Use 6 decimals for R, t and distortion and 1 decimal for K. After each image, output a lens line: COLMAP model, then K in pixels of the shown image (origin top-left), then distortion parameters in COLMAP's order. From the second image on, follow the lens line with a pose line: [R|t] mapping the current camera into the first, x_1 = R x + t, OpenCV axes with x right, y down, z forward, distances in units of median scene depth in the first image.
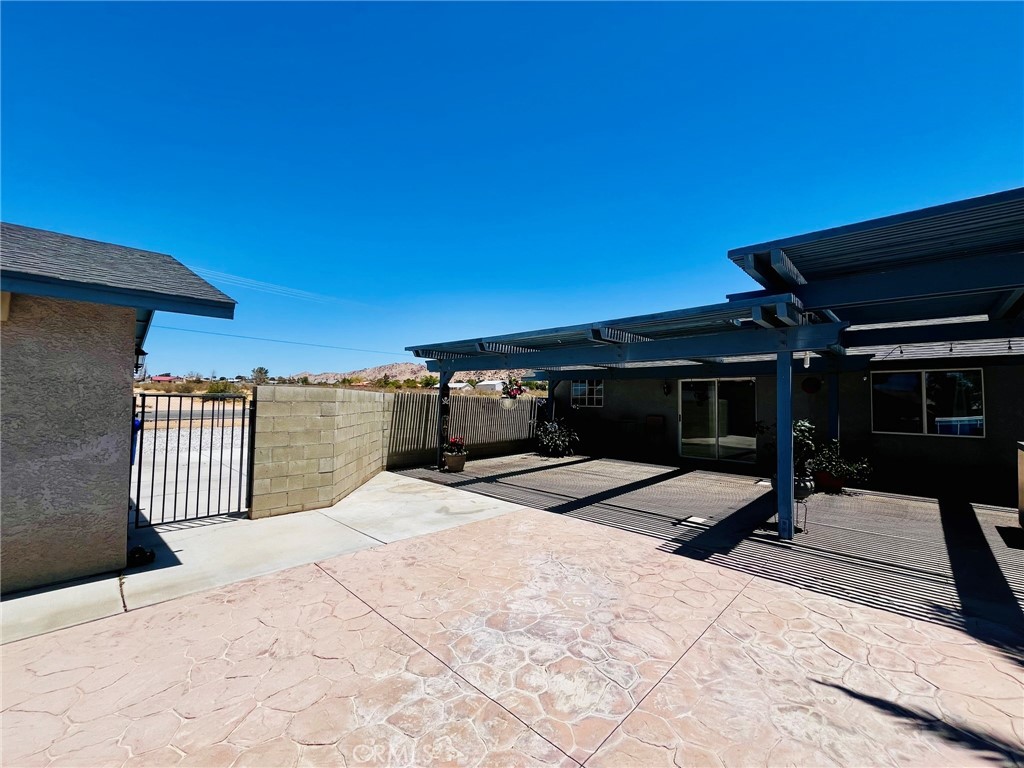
lens RADIAL K [[421.5, 0, 516.1], [0, 421.5, 384.7], [0, 0, 1]] dist [-0.004924, 0.000418]
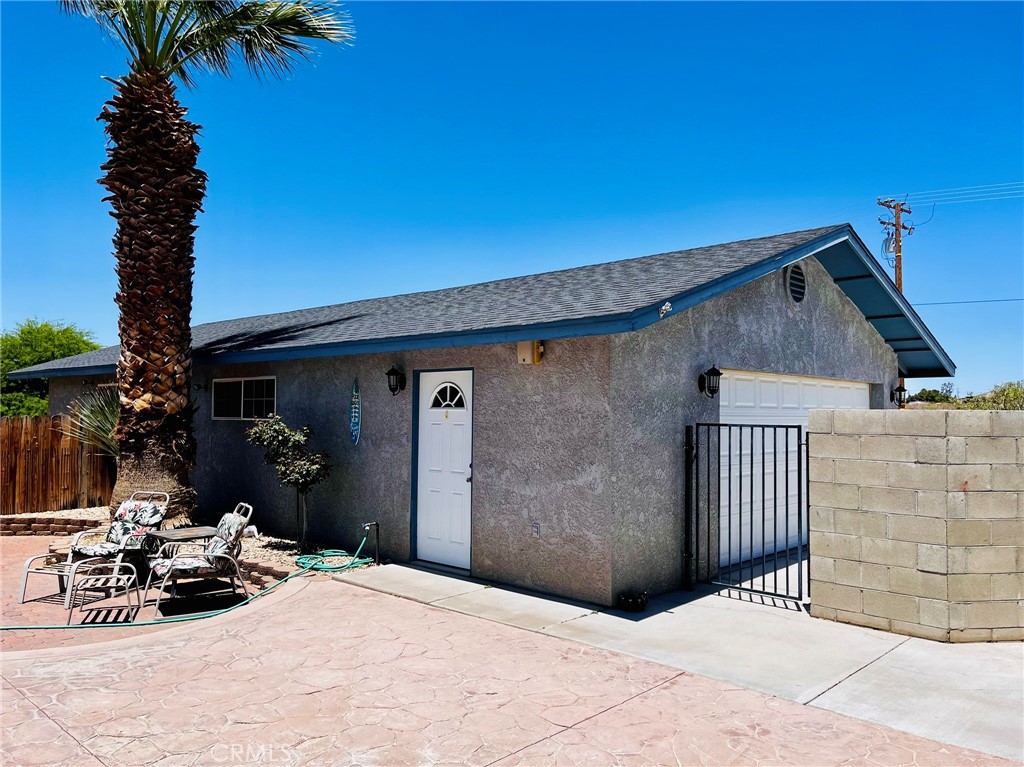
lens RADIAL K [[762.4, 0, 486.7], [0, 762.4, 382.2], [0, 0, 1]] dist [0.063100, -0.067546]
pose [[-0.009729, -0.056074, -0.998379, 0.847923], [0.029046, 0.997989, -0.056335, 0.019803], [0.999531, -0.029547, -0.008081, 0.759128]]
